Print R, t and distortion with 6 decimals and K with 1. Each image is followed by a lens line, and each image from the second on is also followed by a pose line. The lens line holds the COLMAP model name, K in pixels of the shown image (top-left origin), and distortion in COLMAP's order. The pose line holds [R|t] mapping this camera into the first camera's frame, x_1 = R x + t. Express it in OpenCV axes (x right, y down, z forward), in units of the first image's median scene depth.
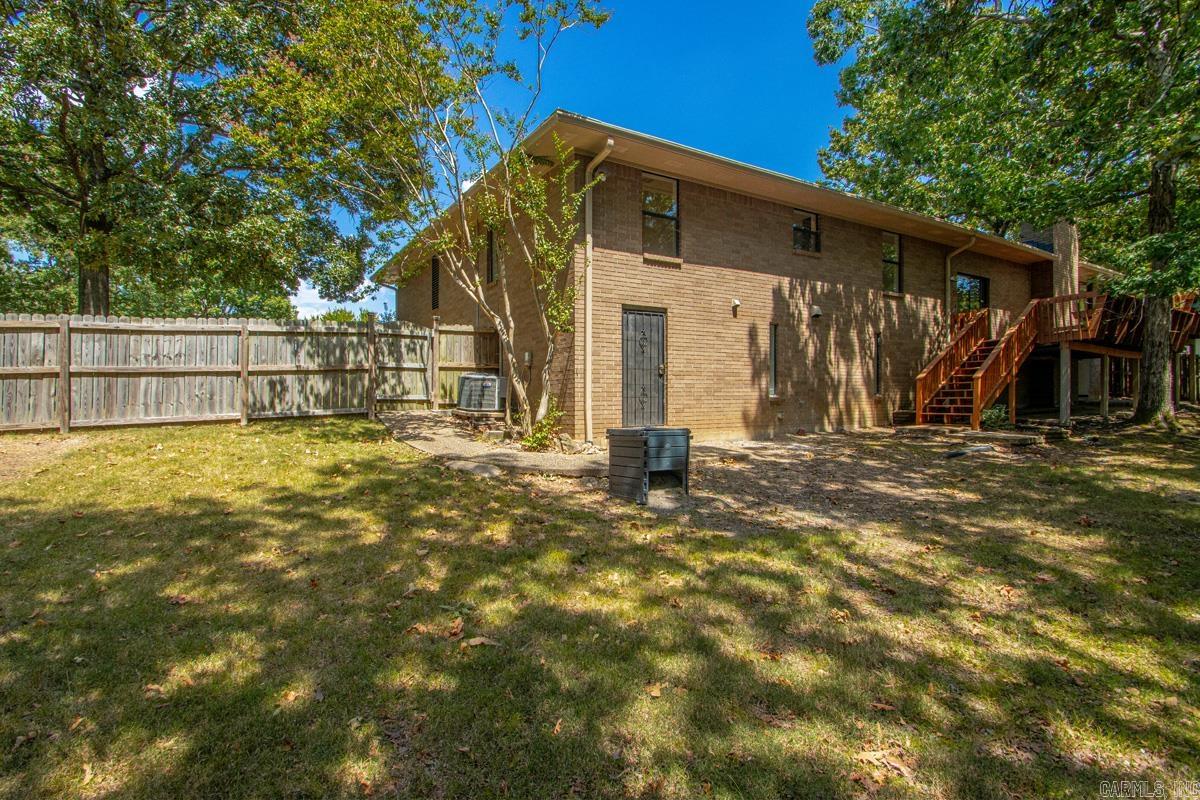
lens RADIAL K [[590.1, 0, 546.2], [0, 590.1, 410.8], [0, 0, 1]] dist [0.013780, -0.015554]
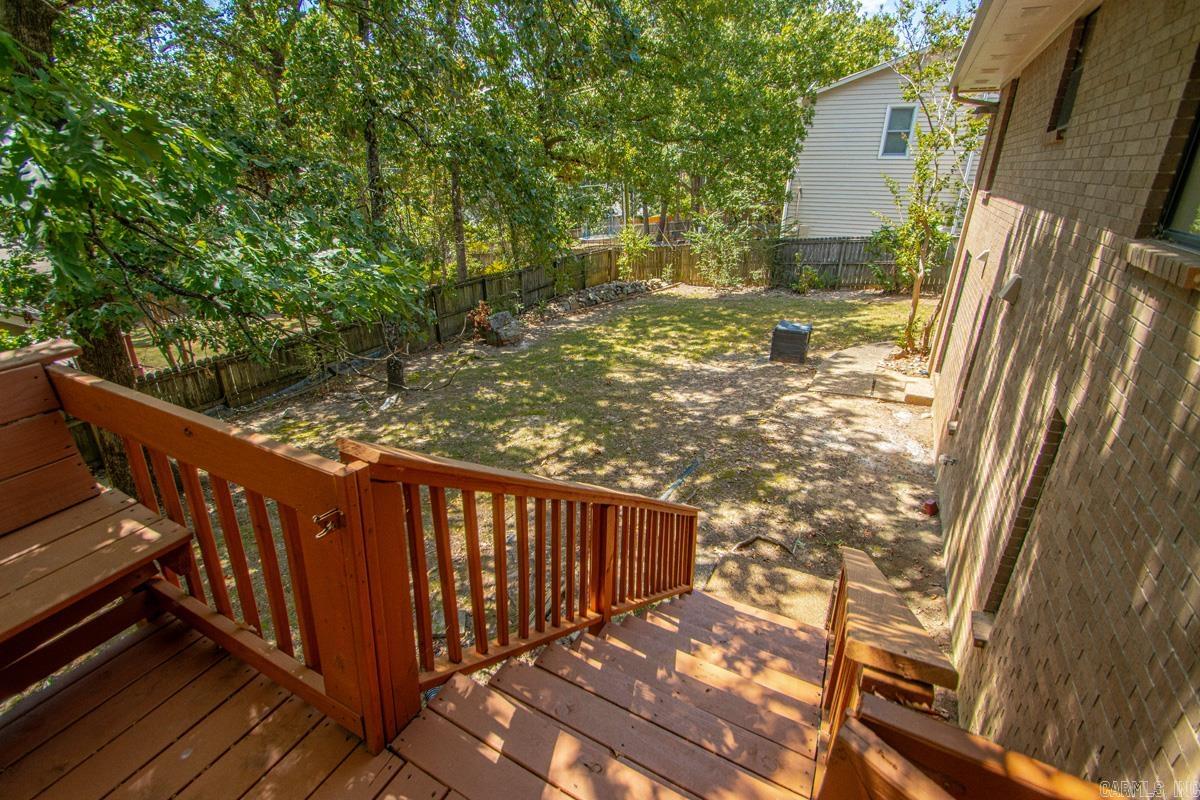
lens RADIAL K [[590.1, 0, 578.4], [0, 590.1, 411.7], [0, 0, 1]] dist [0.013780, -0.015554]
pose [[-0.860614, 0.193112, -0.471224, 0.954338], [-0.014388, 0.915724, 0.401550, -0.260124], [0.509055, 0.352359, -0.785306, 1.246389]]
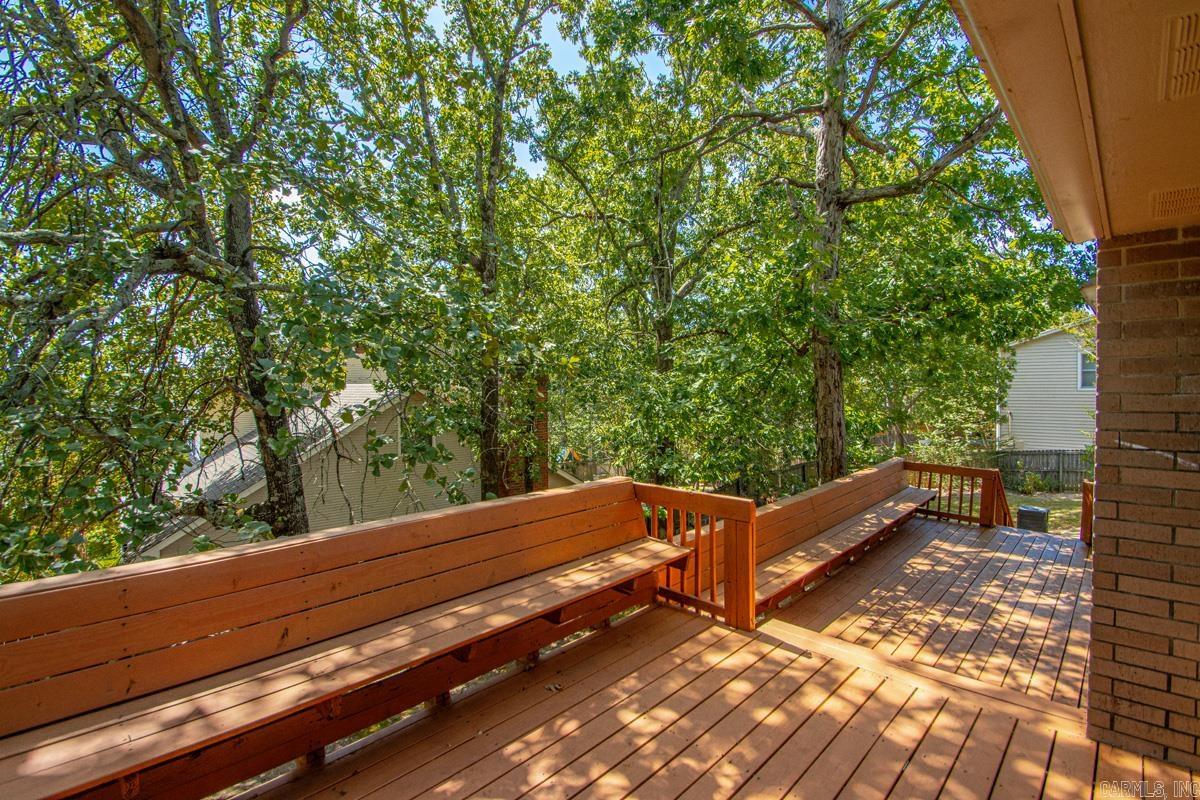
lens RADIAL K [[590.1, 0, 569.9], [0, 590.1, 396.1], [0, 0, 1]] dist [0.013780, -0.015554]
pose [[-0.967385, 0.015472, -0.252839, 1.703902], [0.006503, 0.999321, 0.036272, -0.336473], [0.253228, 0.033444, -0.966828, 1.771179]]
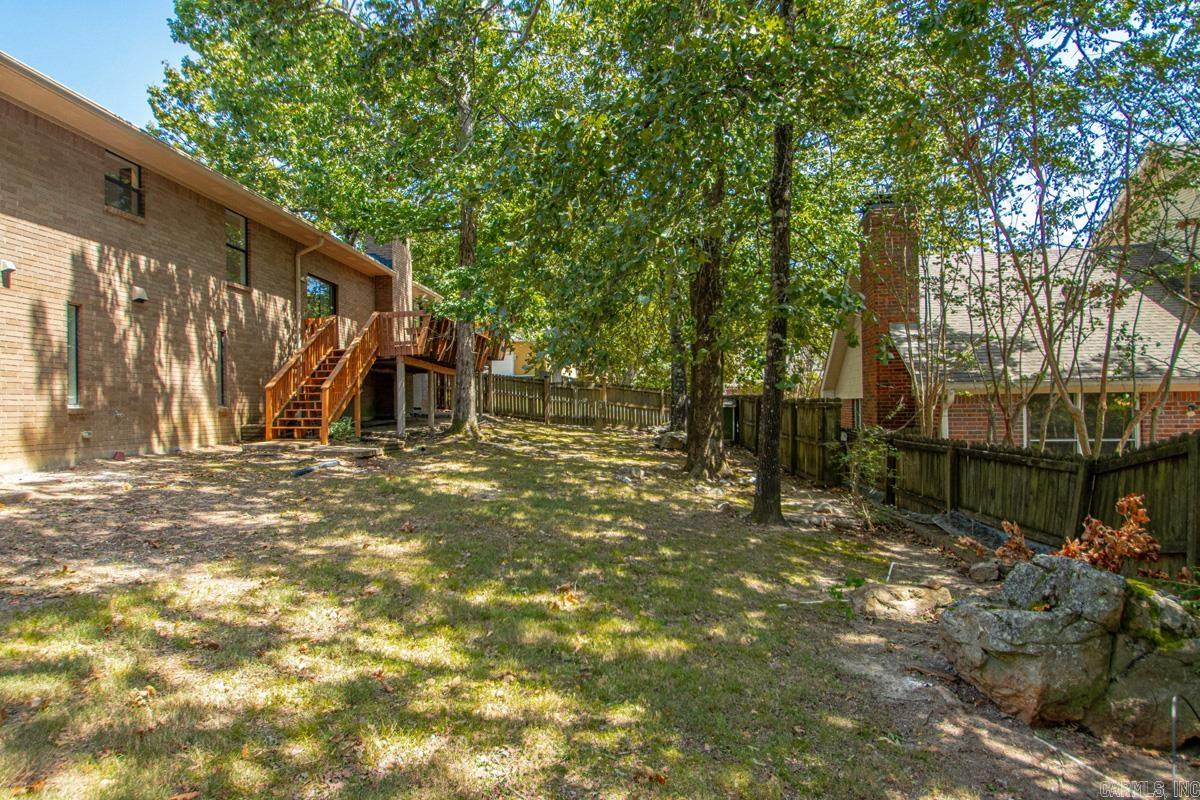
lens RADIAL K [[727.7, 0, 603.7], [0, 727.7, 413.6], [0, 0, 1]] dist [-0.001594, -0.013632]
pose [[0.554960, -0.001769, 0.831875, 0.016881], [0.016199, 0.999831, -0.008681, 0.001025], [-0.831719, 0.018293, 0.554895, -0.002619]]
